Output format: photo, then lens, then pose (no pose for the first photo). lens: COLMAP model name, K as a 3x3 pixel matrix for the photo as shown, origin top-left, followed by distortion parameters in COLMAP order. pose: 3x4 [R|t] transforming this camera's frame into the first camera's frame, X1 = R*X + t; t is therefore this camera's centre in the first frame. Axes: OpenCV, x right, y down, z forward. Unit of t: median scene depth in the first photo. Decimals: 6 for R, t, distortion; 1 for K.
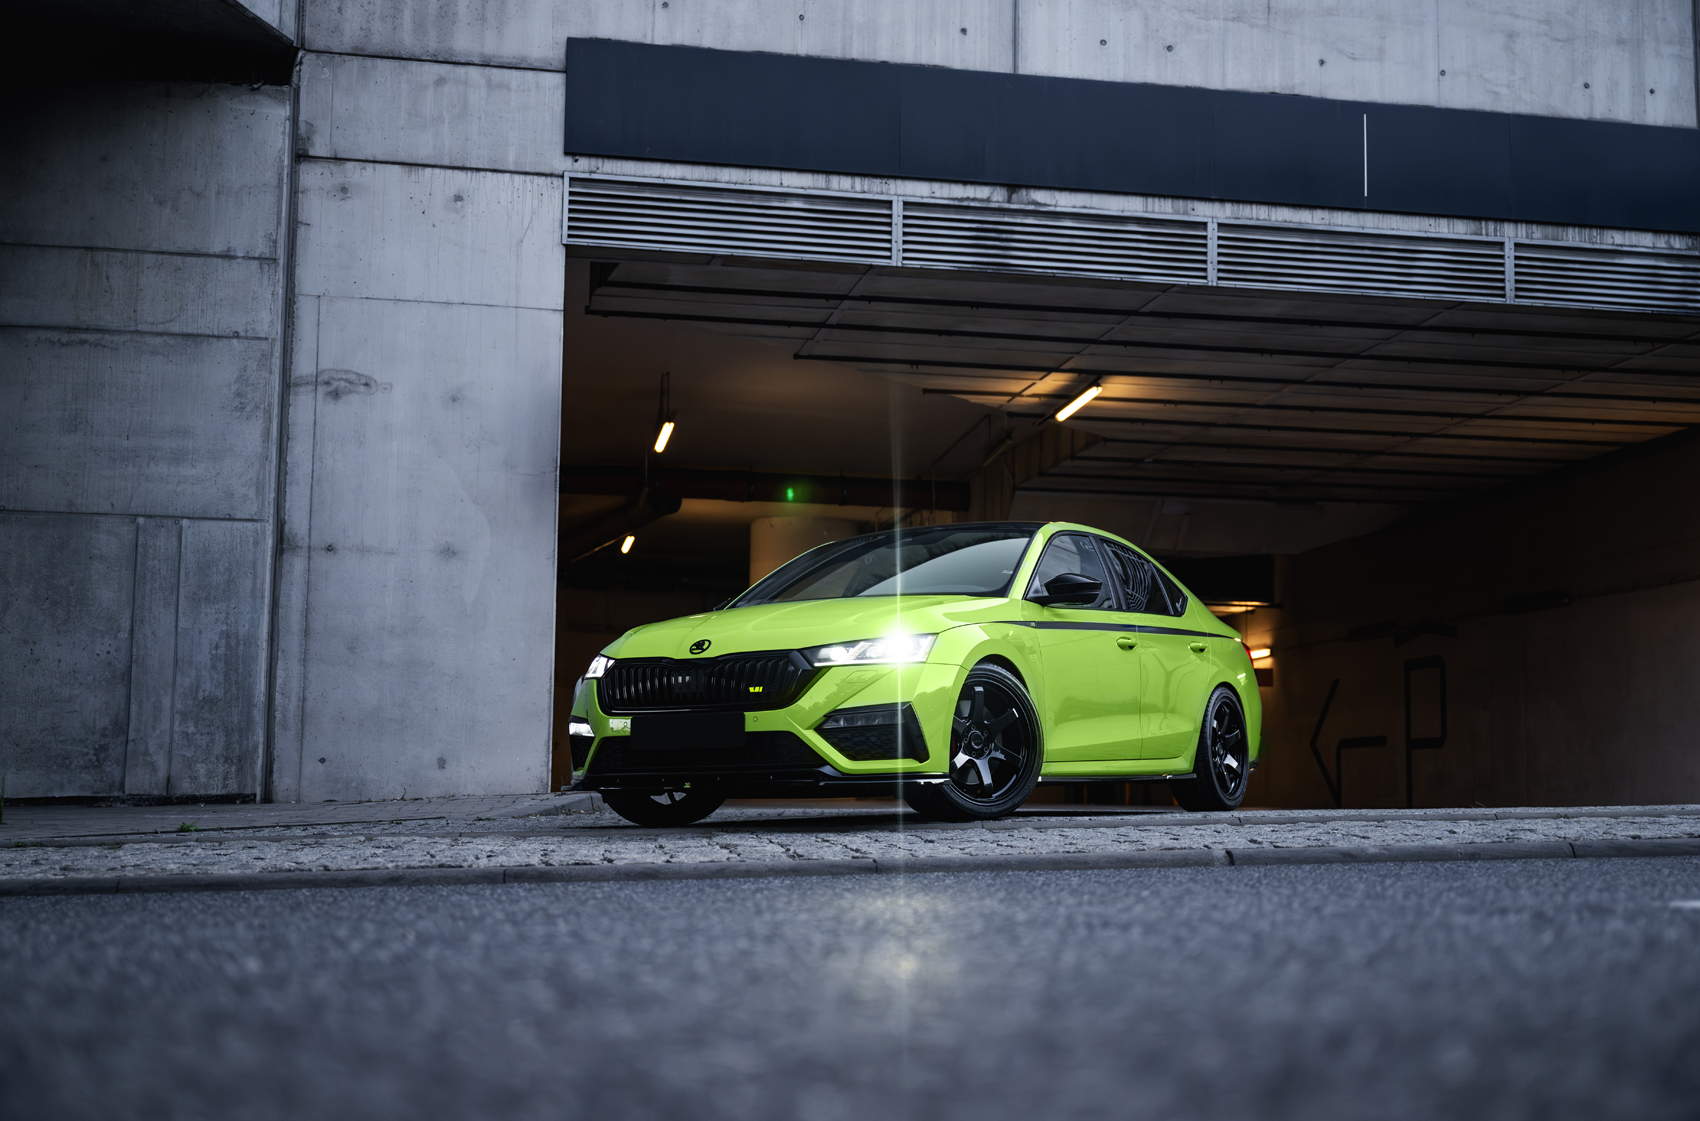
lens RADIAL K [[2144.2, 0, 852.0], [0, 2144.2, 564.6], [0, 0, 1]] dist [0.001564, 0.000000]
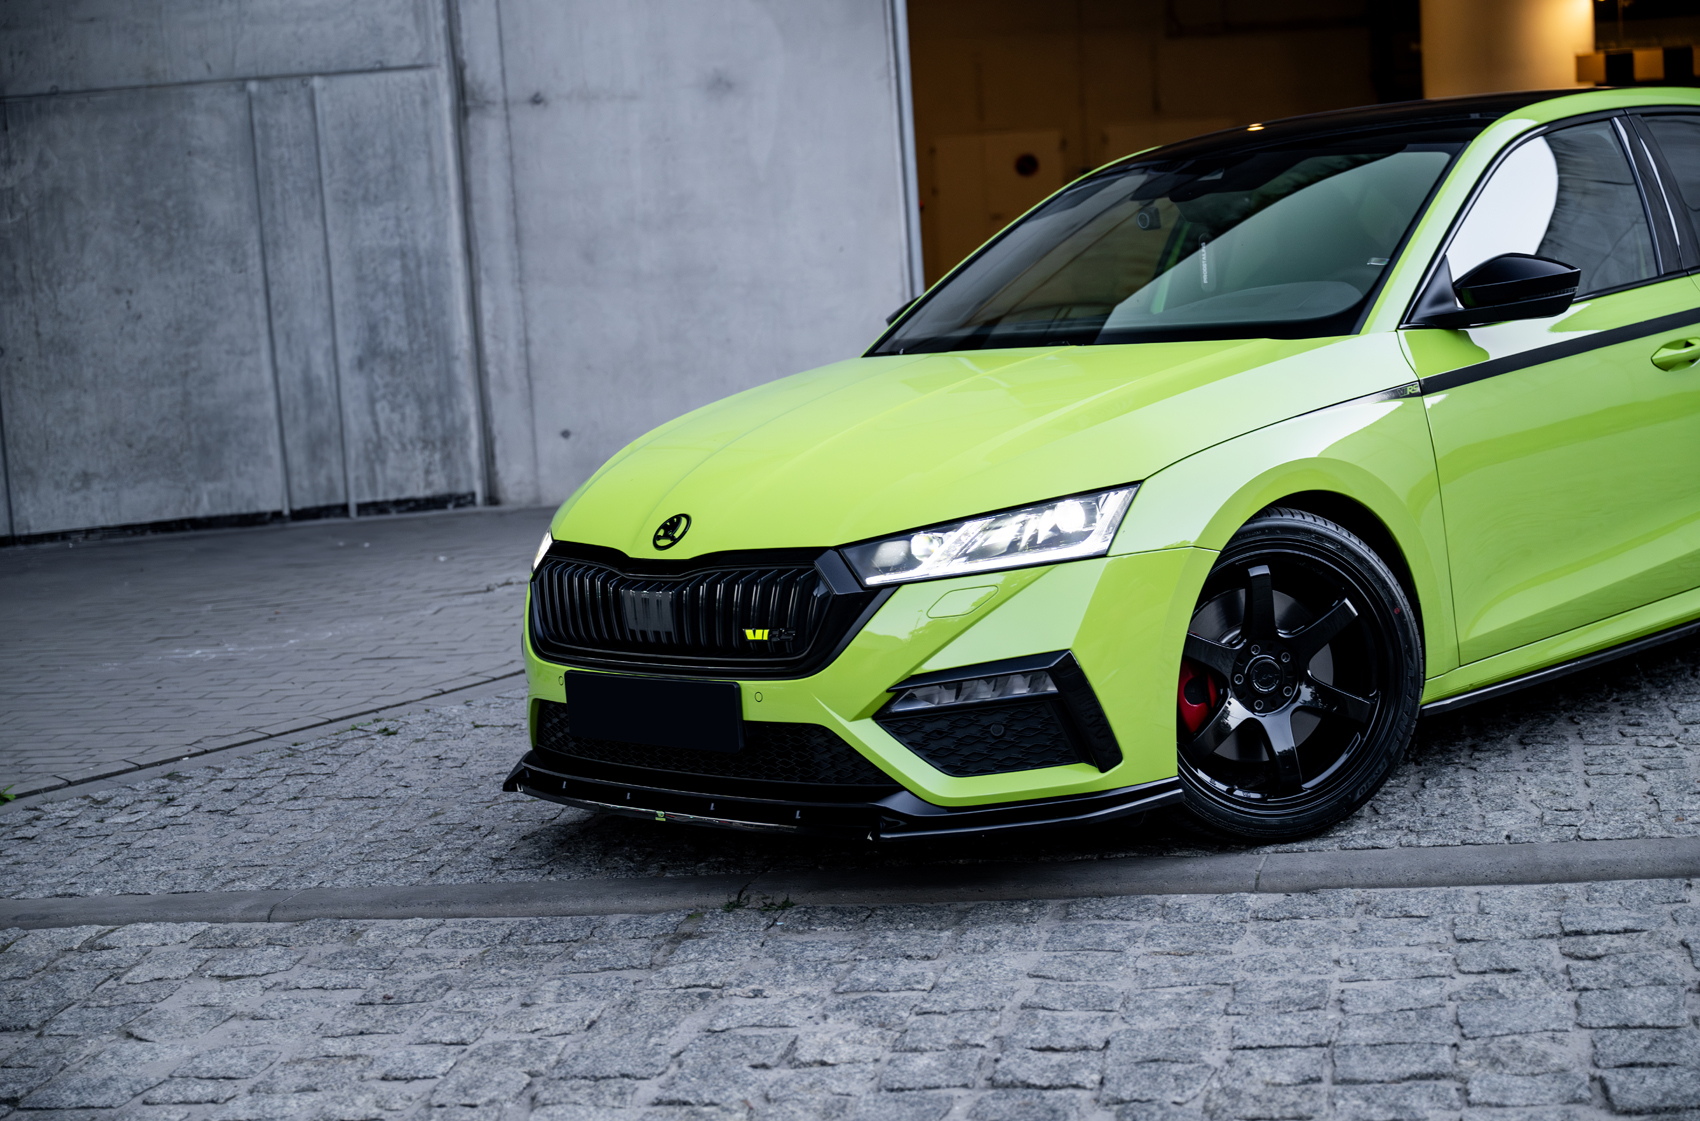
lens RADIAL K [[2856.8, 0, 867.6], [0, 2856.8, 563.2], [0, 0, 1]] dist [-0.000892, 0.000000]
pose [[0.954490, -0.042000, -0.295271, 0.091373], [0.111971, 0.968077, 0.224253, -0.053432], [0.276427, -0.247109, 0.928722, 0.218126]]
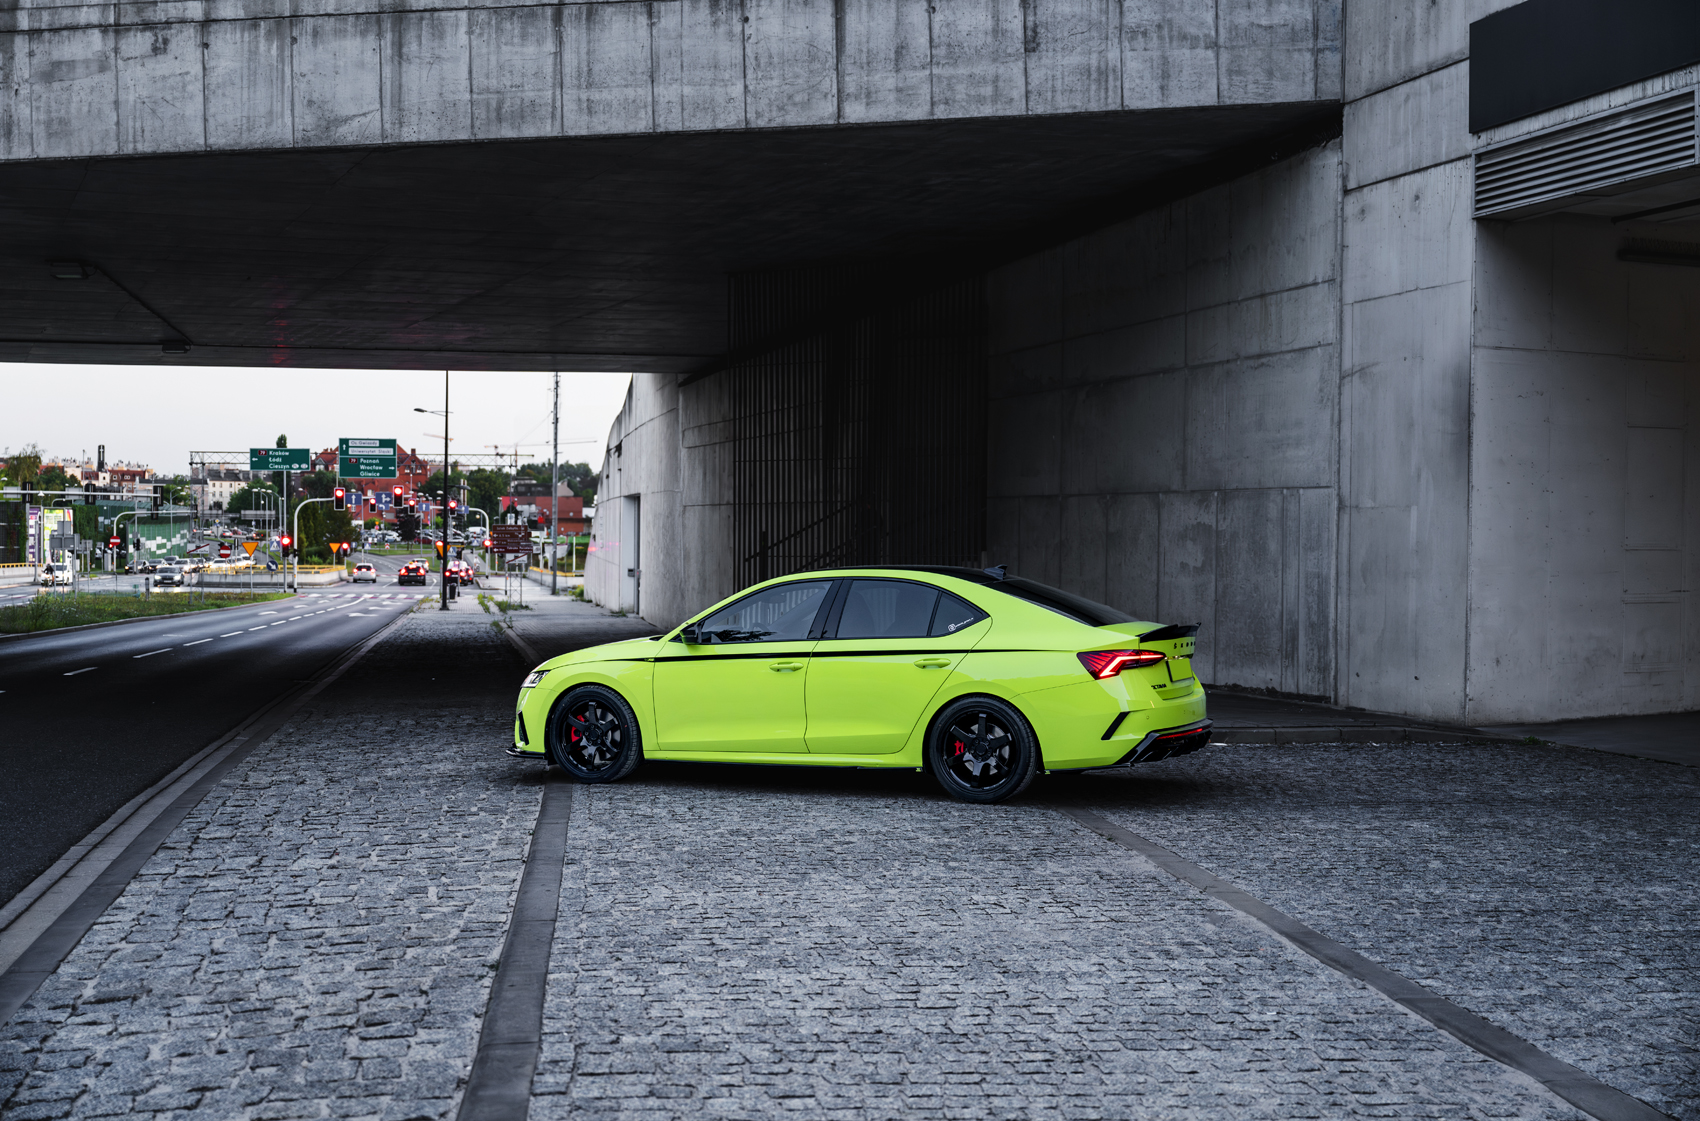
lens RADIAL K [[1924.2, 0, 841.8], [0, 1924.2, 552.7], [0, 0, 1]] dist [0.016768, 0.000000]
pose [[0.094489, 0.005220, -0.995512, 0.859871], [0.109810, 0.993830, 0.015634, -0.031926], [0.989451, -0.110795, 0.093333, 0.598430]]
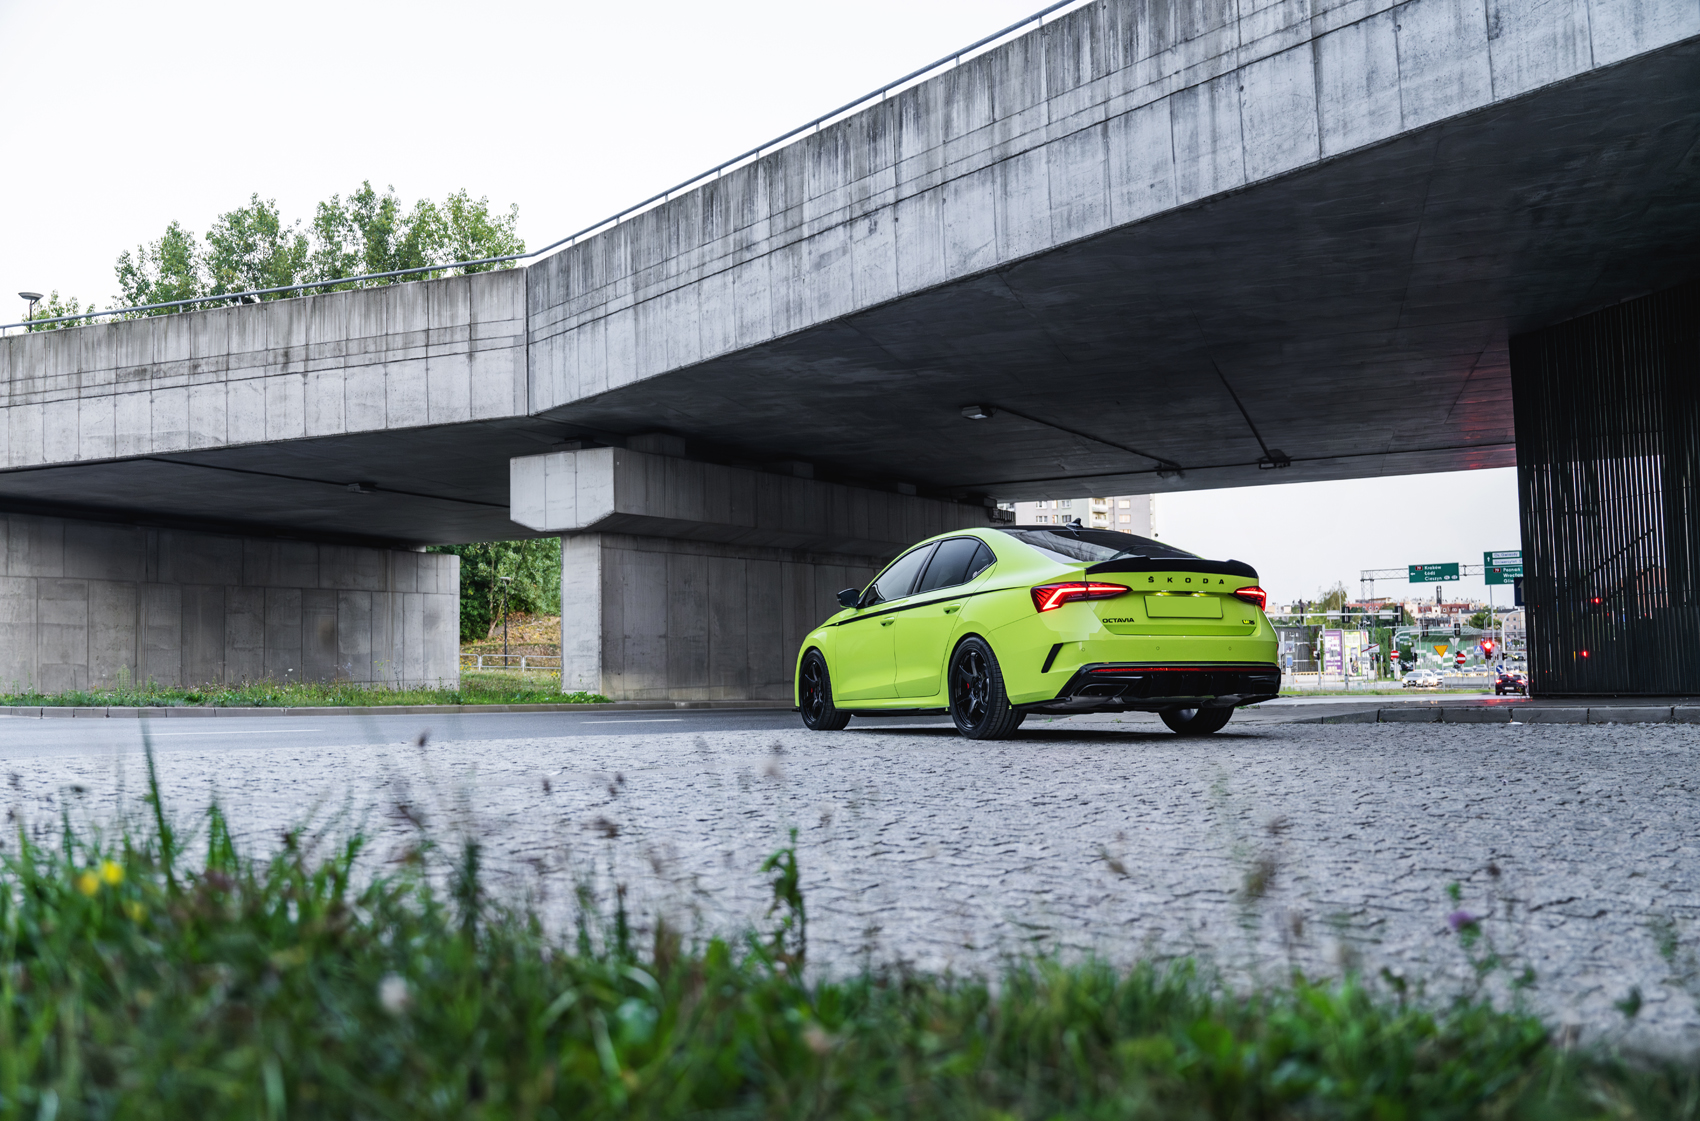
lens RADIAL K [[1526.4, 0, 852.6], [0, 1526.4, 558.5], [0, 0, 1]] dist [0.018787, 0.008598]
pose [[-0.609182, -0.050734, -0.791406, 0.643665], [0.105889, 0.983812, -0.144576, 0.093868], [0.785929, -0.171874, -0.593948, 1.047820]]
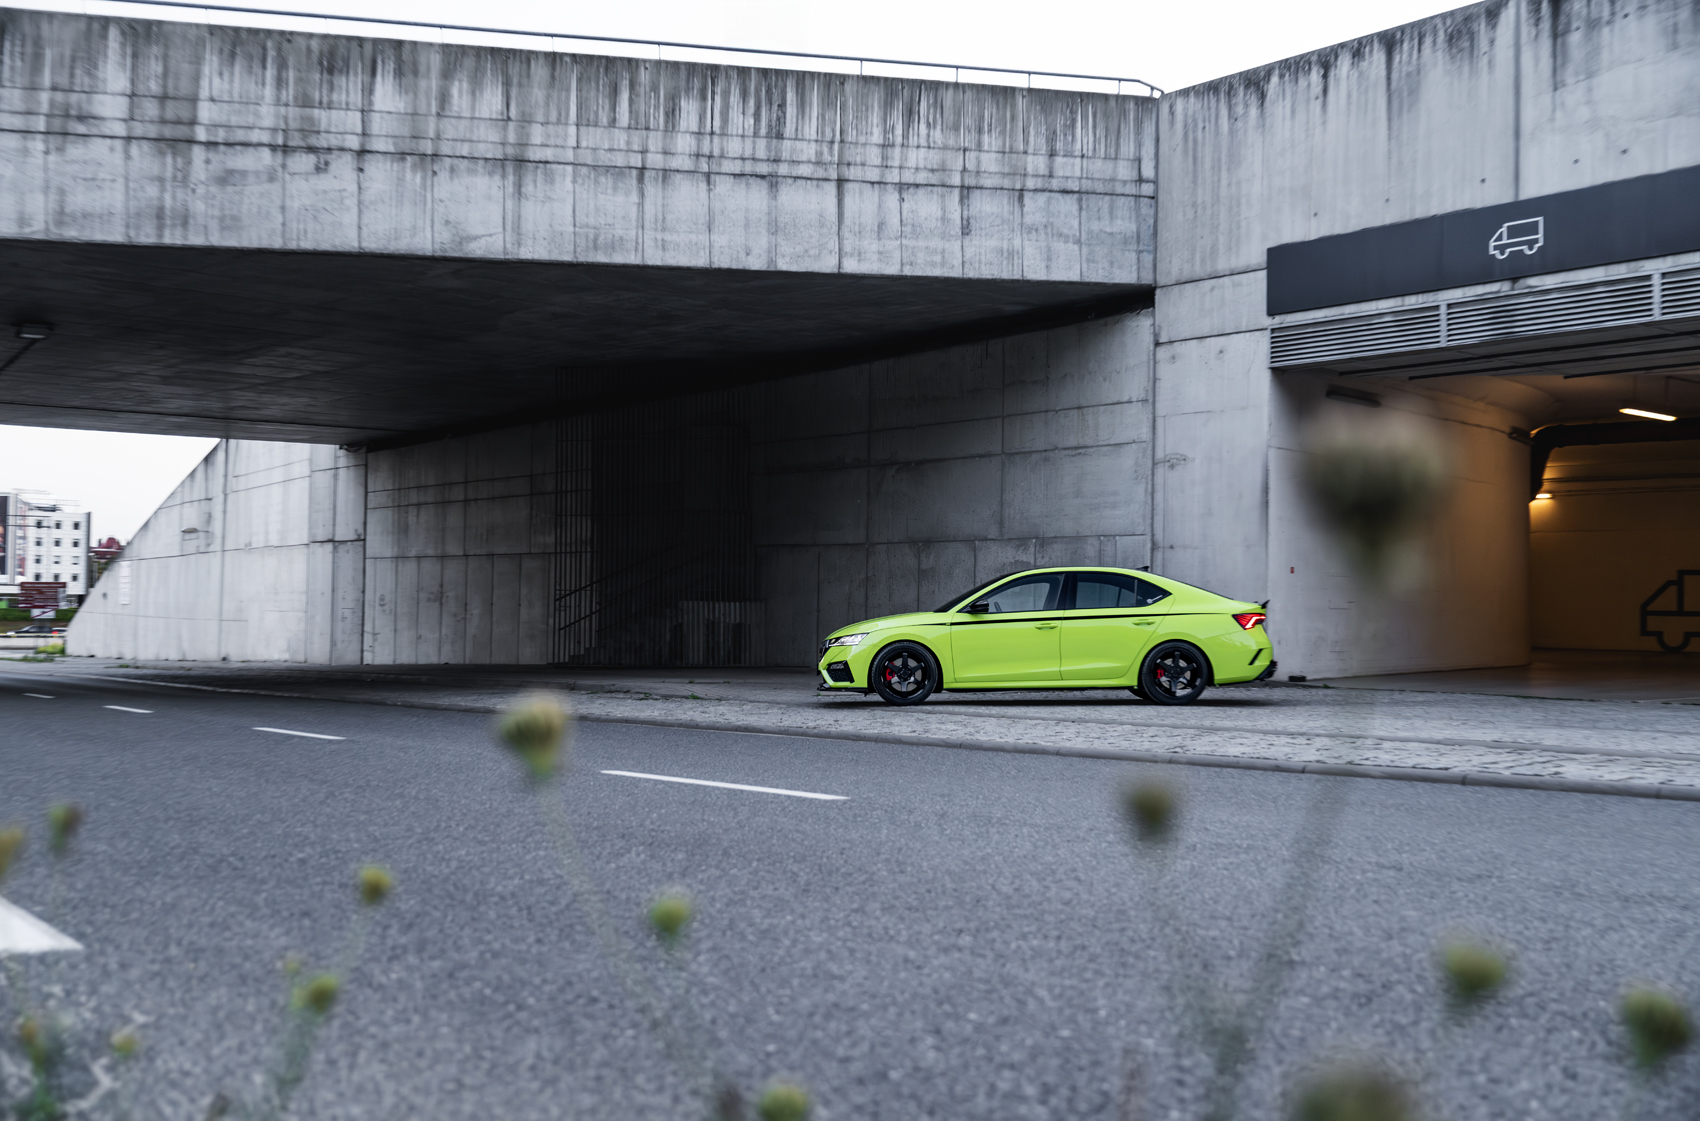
lens RADIAL K [[1709.4, 0, 853.0], [0, 1709.4, 563.4], [0, 0, 1]] dist [0.026748, 0.000000]
pose [[0.464387, -0.026836, -0.885226, 1.005250], [0.093316, 0.995459, 0.018775, -0.049266], [0.880703, -0.091325, 0.464782, 0.024159]]
